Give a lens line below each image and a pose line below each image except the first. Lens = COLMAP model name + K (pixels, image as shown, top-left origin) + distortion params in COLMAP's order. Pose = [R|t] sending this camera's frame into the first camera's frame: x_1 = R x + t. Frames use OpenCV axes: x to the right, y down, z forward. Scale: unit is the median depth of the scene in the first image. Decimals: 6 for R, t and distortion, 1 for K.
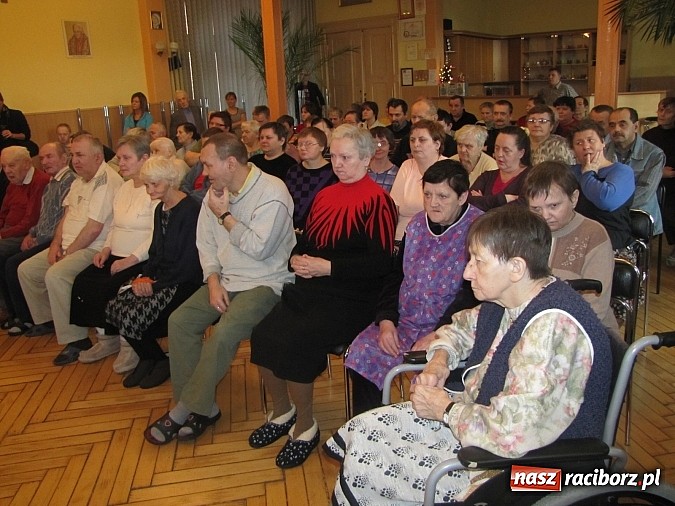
lens RADIAL K [[574.2, 0, 337.7], [0, 574.2, 229.1], [0, 0, 1]] dist [-0.185685, 0.169720]
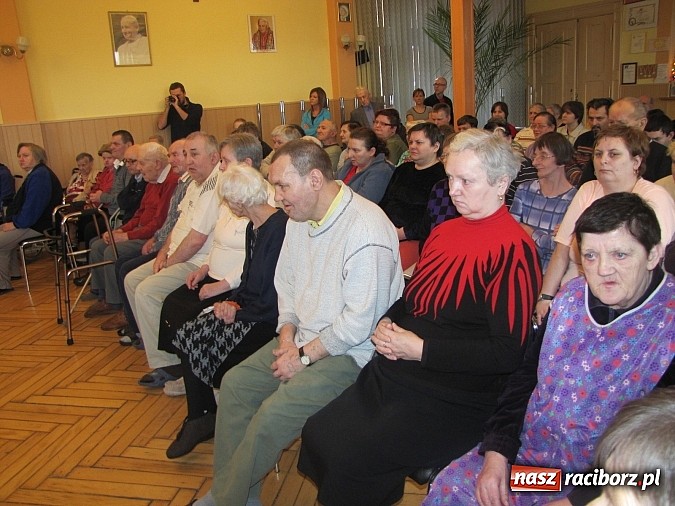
lens RADIAL K [[574.2, 0, 337.7], [0, 574.2, 229.1], [0, 0, 1]] dist [-0.185685, 0.169720]
pose [[0.931751, 0.076347, -0.354981, 0.081748], [-0.075728, 0.997006, 0.015660, -0.051686], [0.355114, 0.012291, 0.934742, 0.256912]]
